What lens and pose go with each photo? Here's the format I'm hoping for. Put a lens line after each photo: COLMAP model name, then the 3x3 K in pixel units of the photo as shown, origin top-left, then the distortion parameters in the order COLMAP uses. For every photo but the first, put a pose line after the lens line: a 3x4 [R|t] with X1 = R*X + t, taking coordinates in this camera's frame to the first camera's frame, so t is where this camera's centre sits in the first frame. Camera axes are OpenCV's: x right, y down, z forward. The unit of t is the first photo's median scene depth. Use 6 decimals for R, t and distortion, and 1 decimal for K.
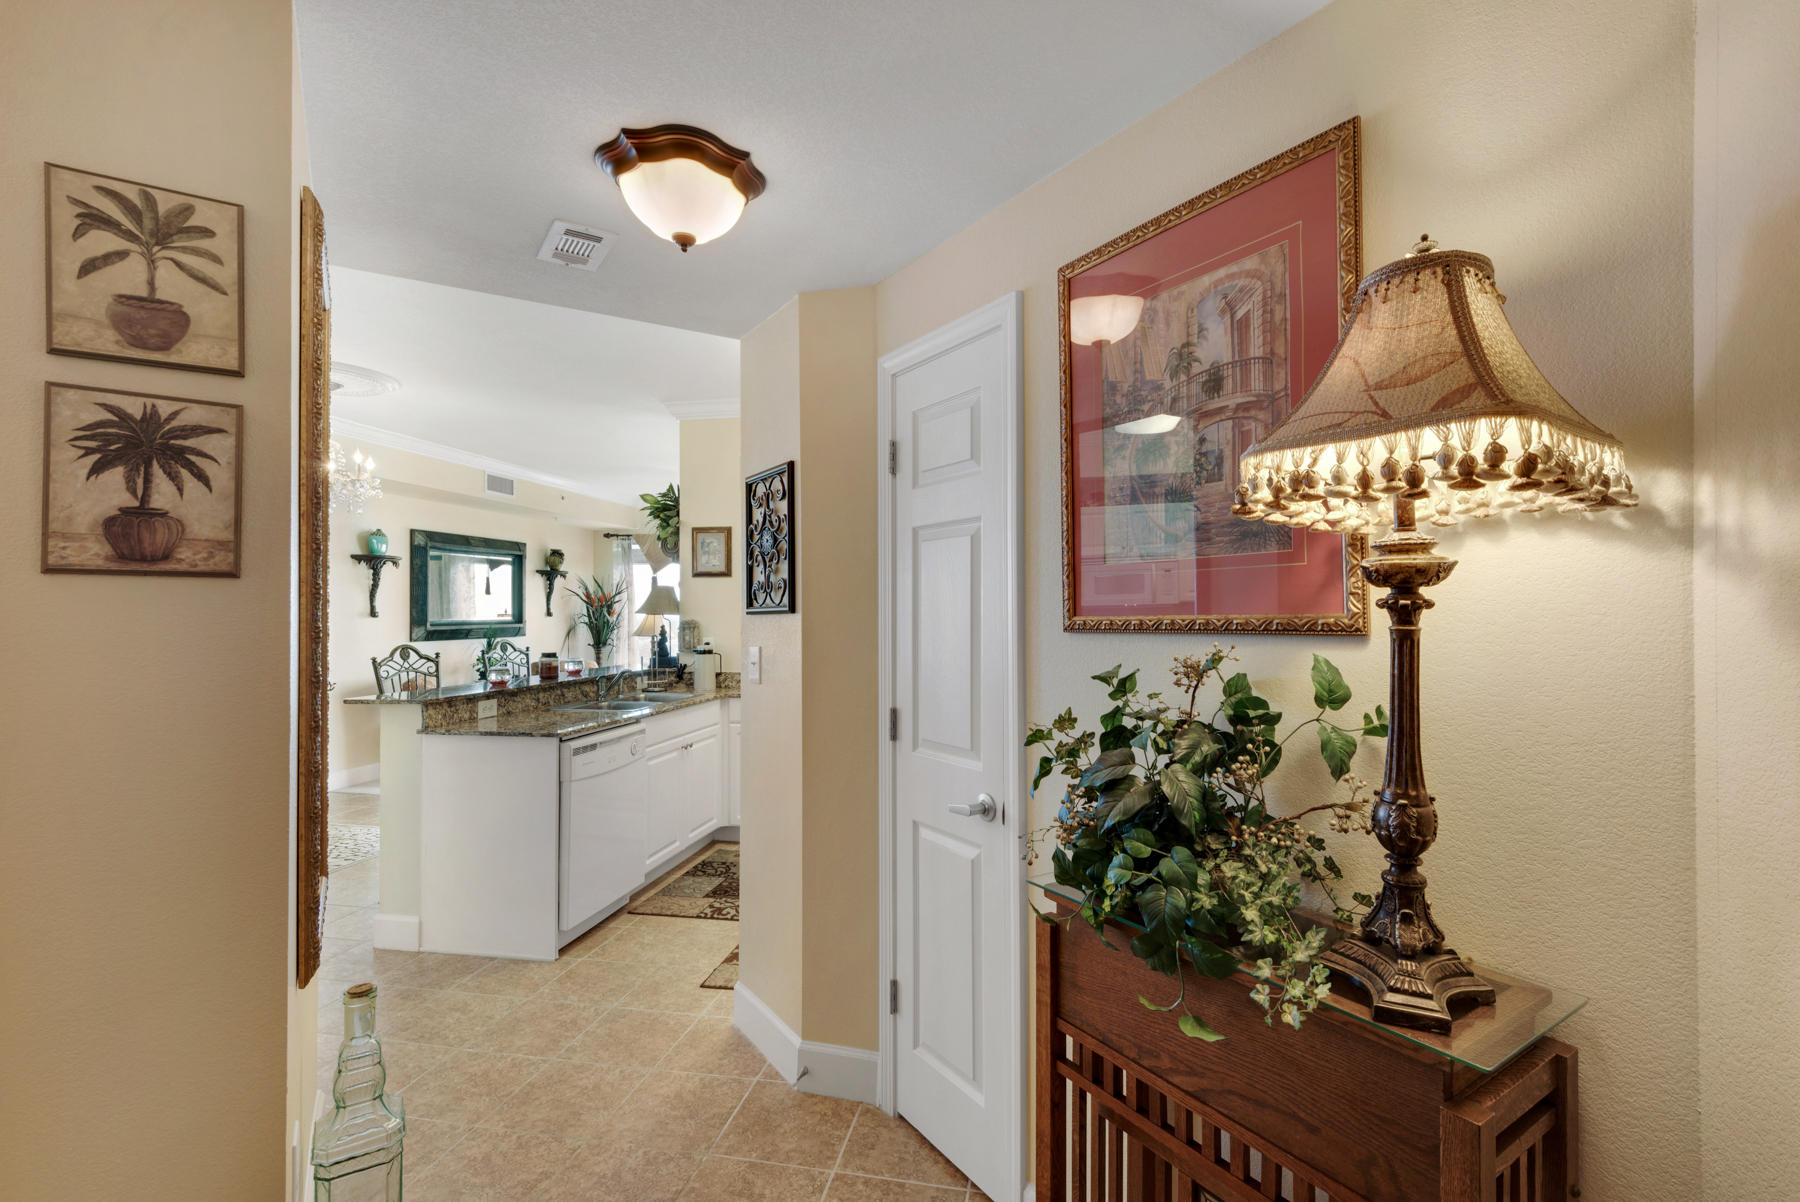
lens RADIAL K [[816.2, 0, 922.9], [0, 816.2, 594.8], [0, 0, 1]] dist [0.011867, -0.000651]
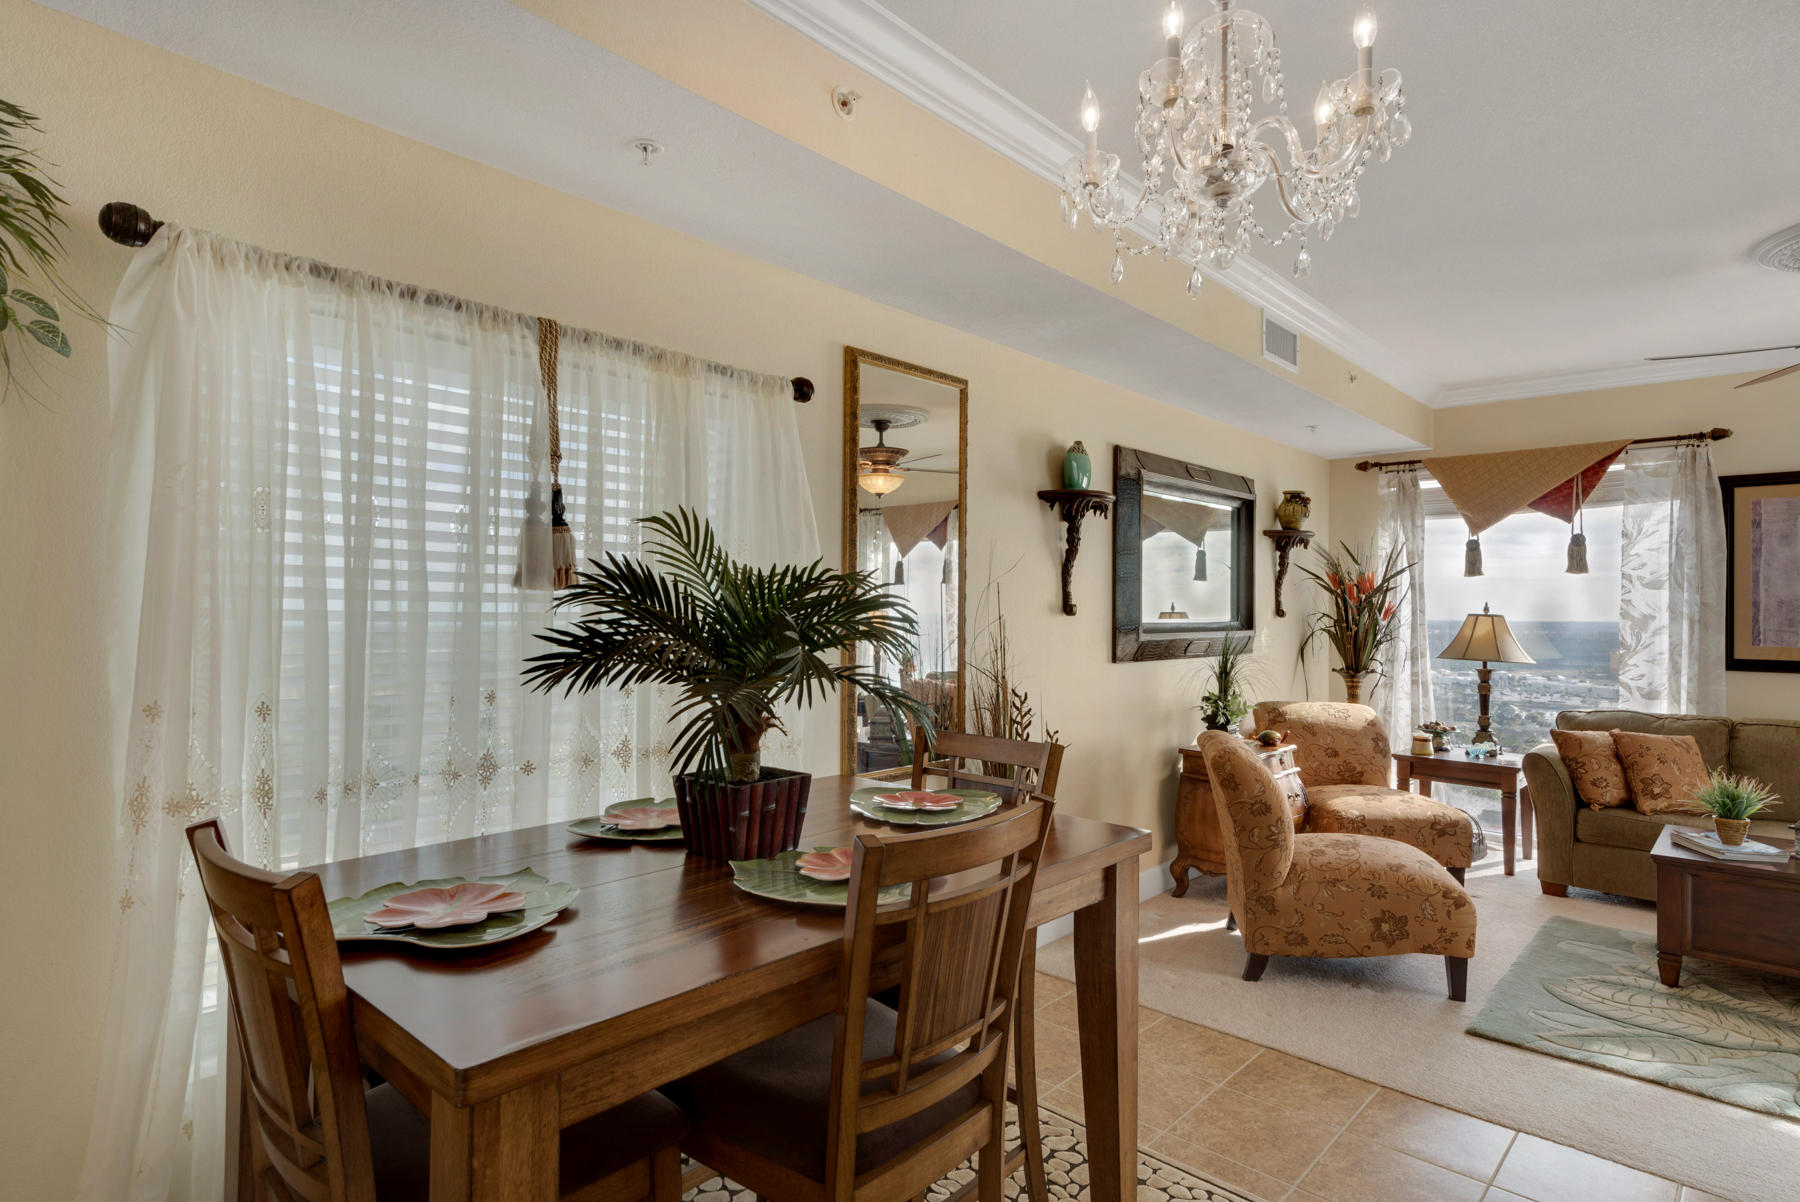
lens RADIAL K [[959.2, 0, 900.0], [0, 959.2, 601.0], [0, 0, 1]] dist [0.029804, -0.015407]
pose [[0.844565, 0.005027, -0.535429, -0.563164], [0.000563, 0.999947, 0.010277, 0.015807], [0.535452, -0.008981, 0.844518, 0.564875]]
